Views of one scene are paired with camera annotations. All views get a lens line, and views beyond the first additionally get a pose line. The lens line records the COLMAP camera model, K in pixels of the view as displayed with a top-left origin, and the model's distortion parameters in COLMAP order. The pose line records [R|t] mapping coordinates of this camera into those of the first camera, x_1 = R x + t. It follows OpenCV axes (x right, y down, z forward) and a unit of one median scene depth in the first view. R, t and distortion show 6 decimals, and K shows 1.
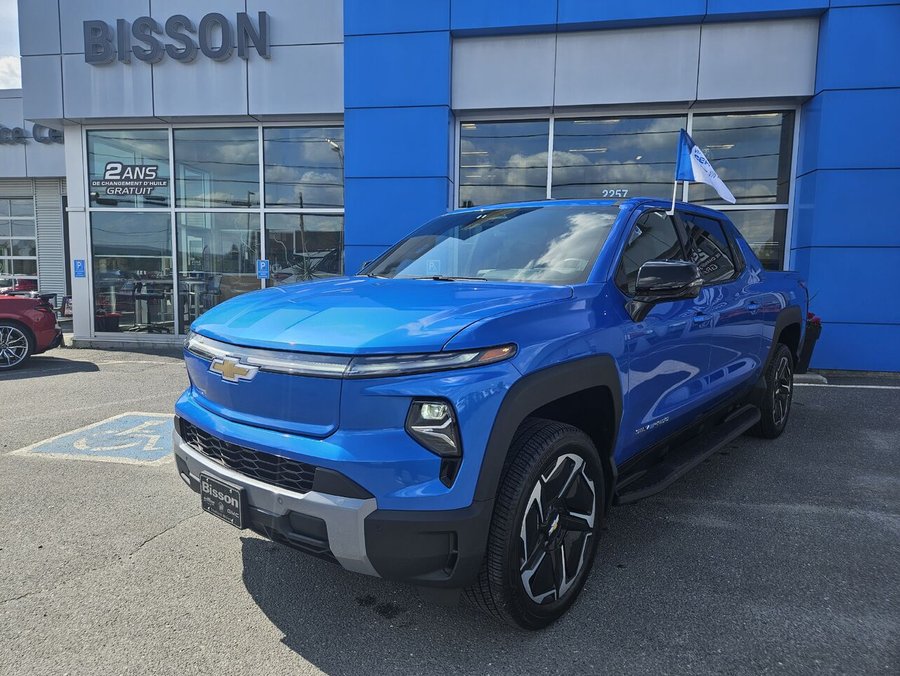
lens RADIAL K [[616.7, 0, 452.1], [0, 616.7, 319.0], [0, 0, 1]] dist [0.065928, -0.051040]
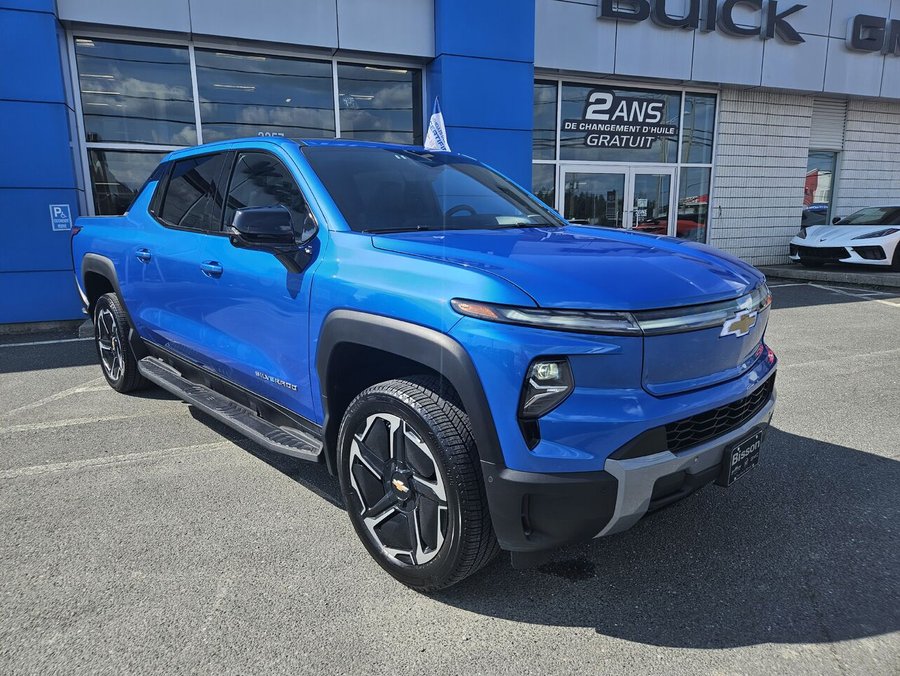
lens RADIAL K [[603.5, 0, 454.2], [0, 603.5, 318.1], [0, 0, 1]] dist [0.060021, -0.046762]
pose [[0.846003, -0.108351, 0.522052, -0.972077], [0.060511, 0.992319, 0.107894, -0.108819], [-0.529733, -0.059689, 0.846062, 0.580478]]
